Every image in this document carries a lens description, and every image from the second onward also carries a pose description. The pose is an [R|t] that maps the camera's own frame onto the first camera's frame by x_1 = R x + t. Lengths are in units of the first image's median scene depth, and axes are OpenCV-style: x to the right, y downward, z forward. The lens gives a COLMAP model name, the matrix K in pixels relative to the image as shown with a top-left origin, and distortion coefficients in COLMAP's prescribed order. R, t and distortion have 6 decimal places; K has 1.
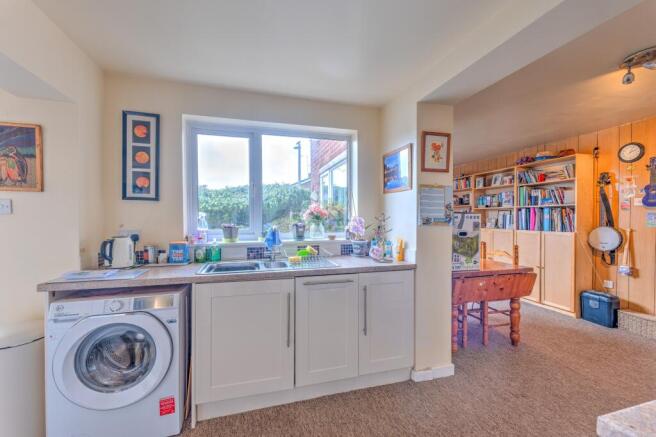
lens RADIAL K [[275.8, 0, 325.9], [0, 275.8, 219.0], [0, 0, 1]] dist [0.000583, 0.000193]
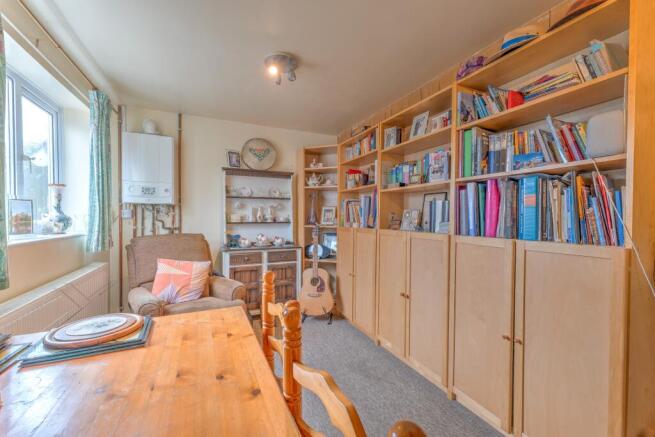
lens RADIAL K [[275.4, 0, 330.2], [0, 275.4, 219.8], [0, 0, 1]] dist [0.000583, 0.000193]
pose [[0.990729, -0.002592, 0.135831, 0.449474], [0.001604, 0.999971, 0.007384, 0.012450], [-0.135846, -0.007097, 0.990705, 0.618072]]
